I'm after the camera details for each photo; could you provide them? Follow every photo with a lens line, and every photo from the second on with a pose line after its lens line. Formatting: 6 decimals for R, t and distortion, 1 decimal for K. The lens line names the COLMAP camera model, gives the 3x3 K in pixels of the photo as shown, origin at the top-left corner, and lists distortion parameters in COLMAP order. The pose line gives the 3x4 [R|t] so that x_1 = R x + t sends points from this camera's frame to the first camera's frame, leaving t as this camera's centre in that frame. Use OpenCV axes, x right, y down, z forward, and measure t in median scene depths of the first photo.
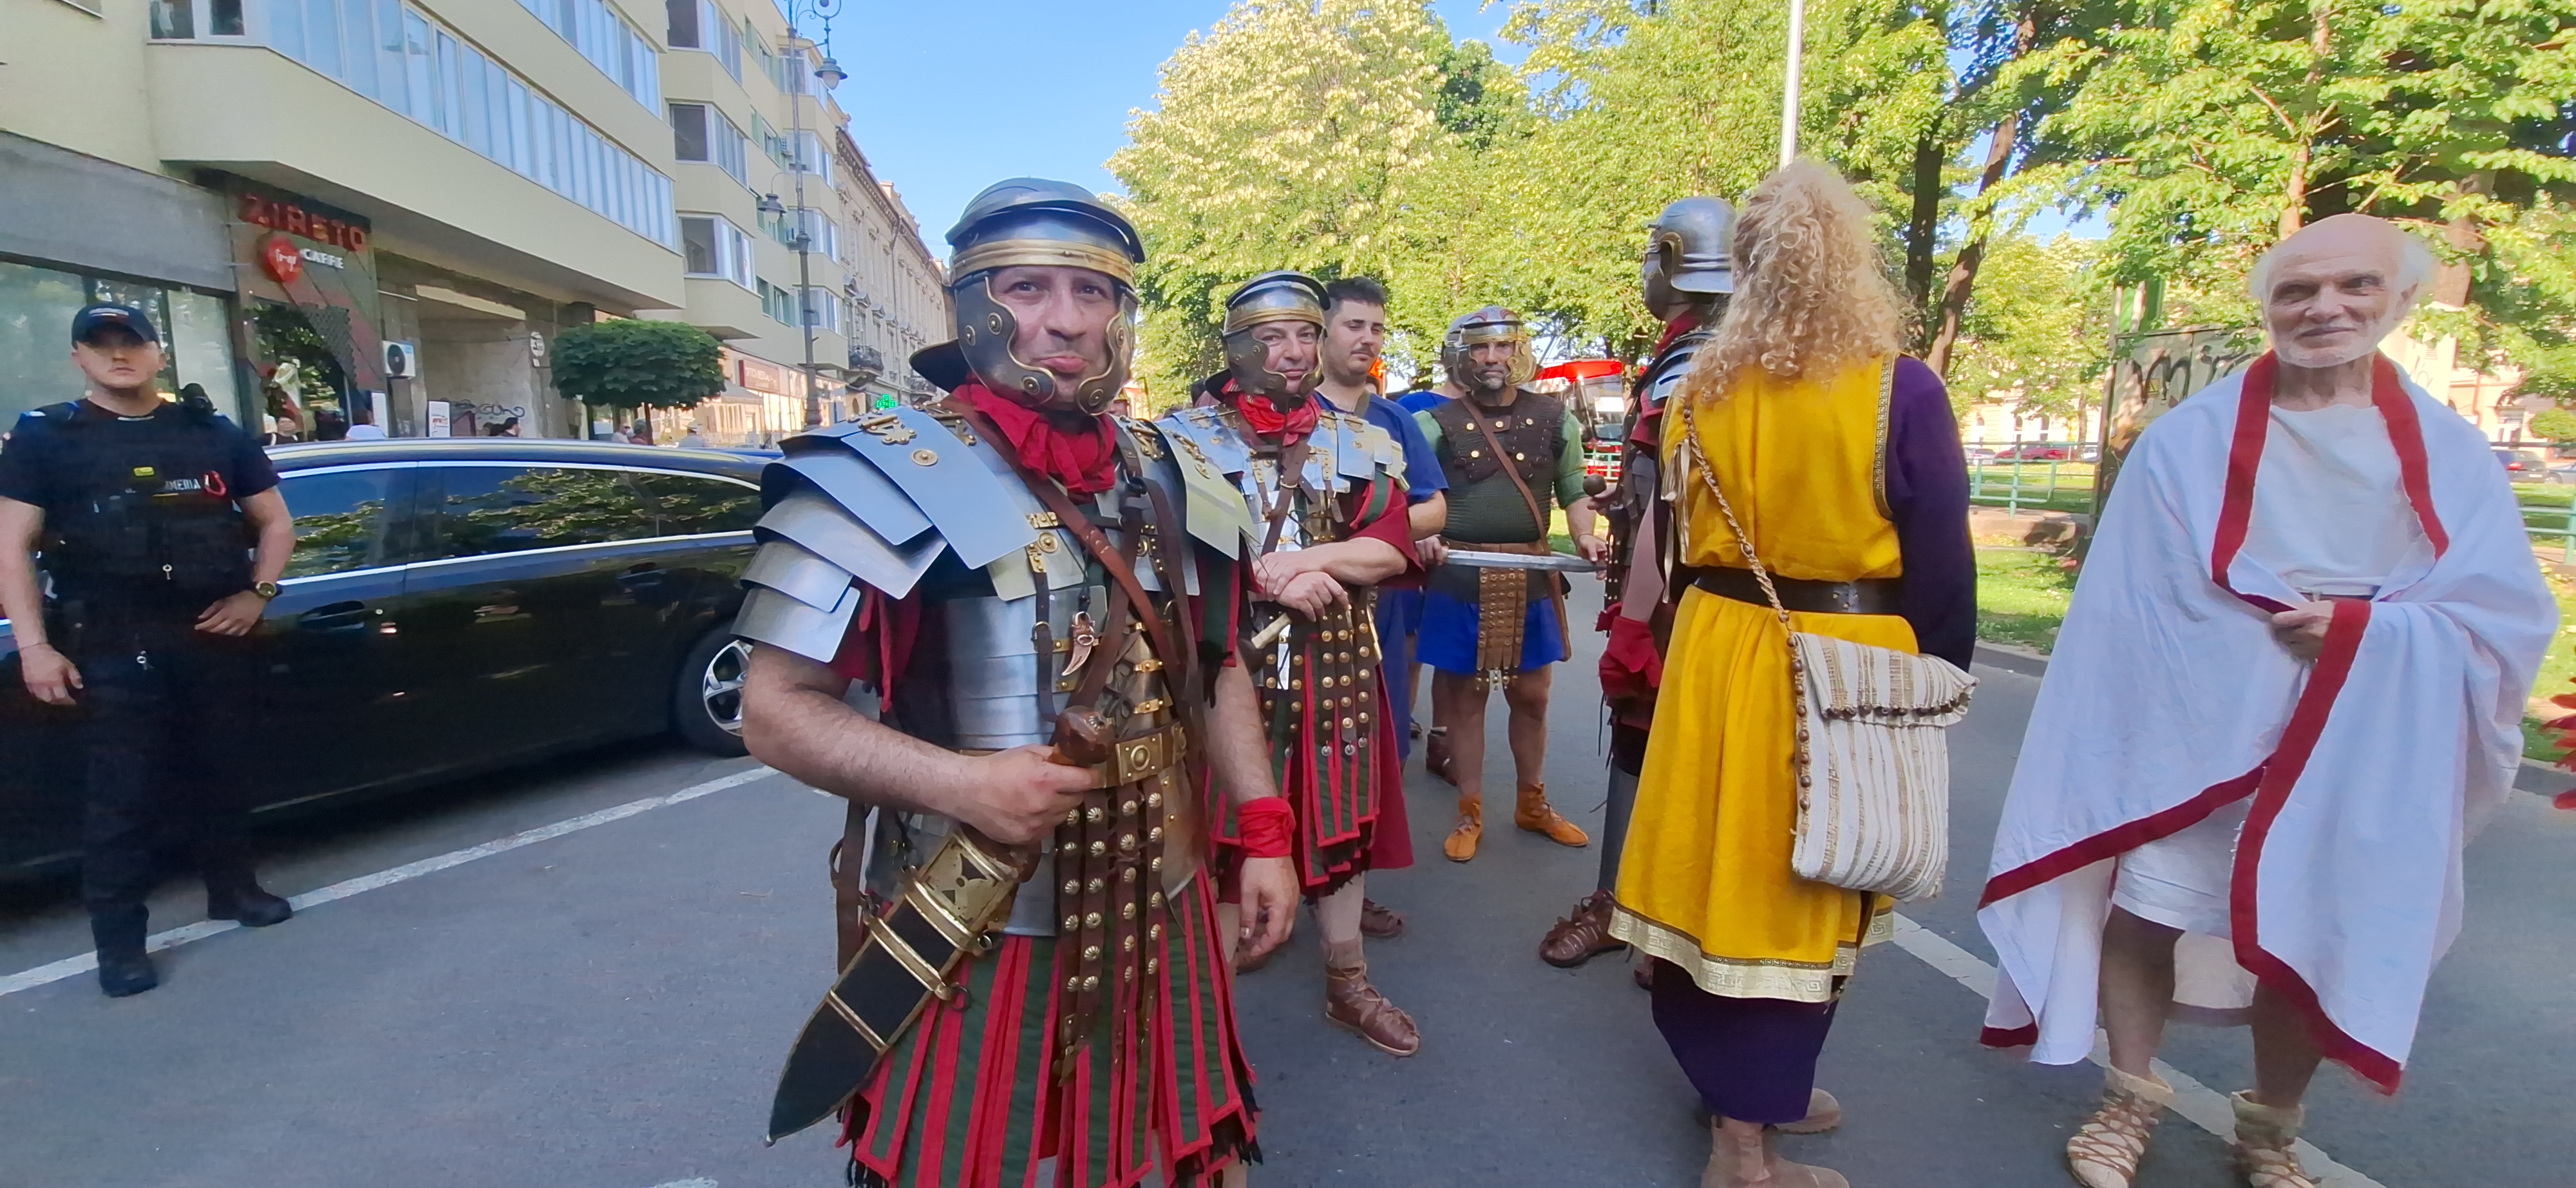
lens RADIAL K [[1022.9, 0, 1293.3], [0, 1022.9, 605.7], [0, 0, 1]] dist [-0.009466, -0.007199]
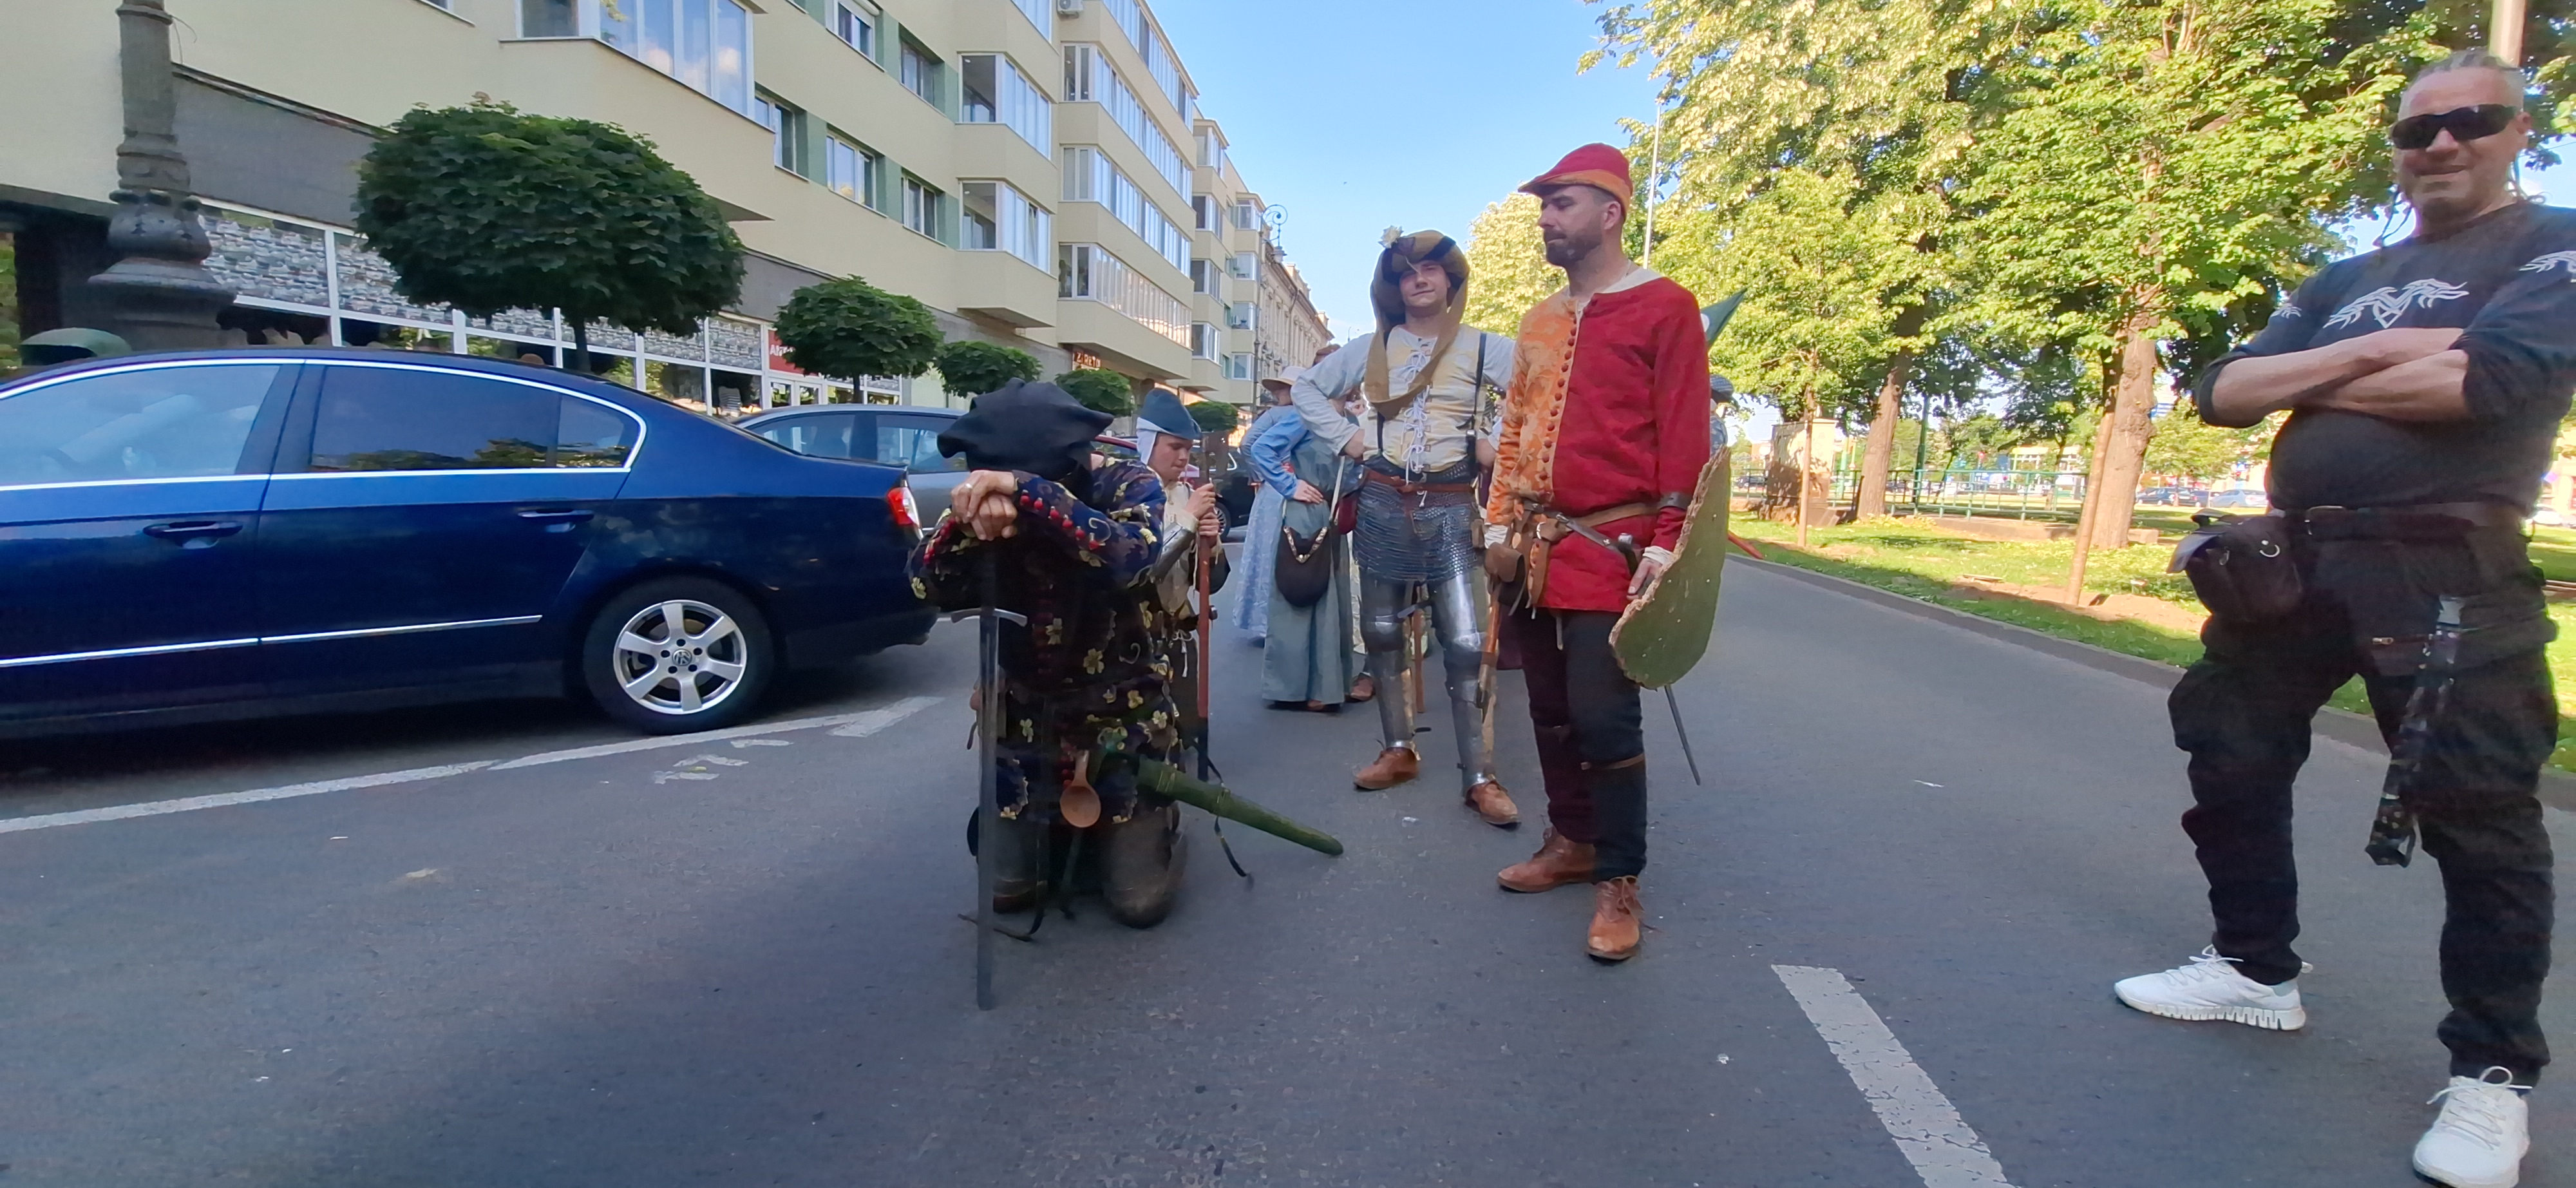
lens RADIAL K [[1022.9, 0, 1272.6], [0, 1022.9, 600.6], [0, 0, 1]] dist [-0.009466, -0.007199]
pose [[0.934974, 0.081500, -0.345226, 0.436665], [-0.090352, 0.995864, -0.009598, 0.231142], [0.343015, 0.040166, 0.938471, -1.391906]]
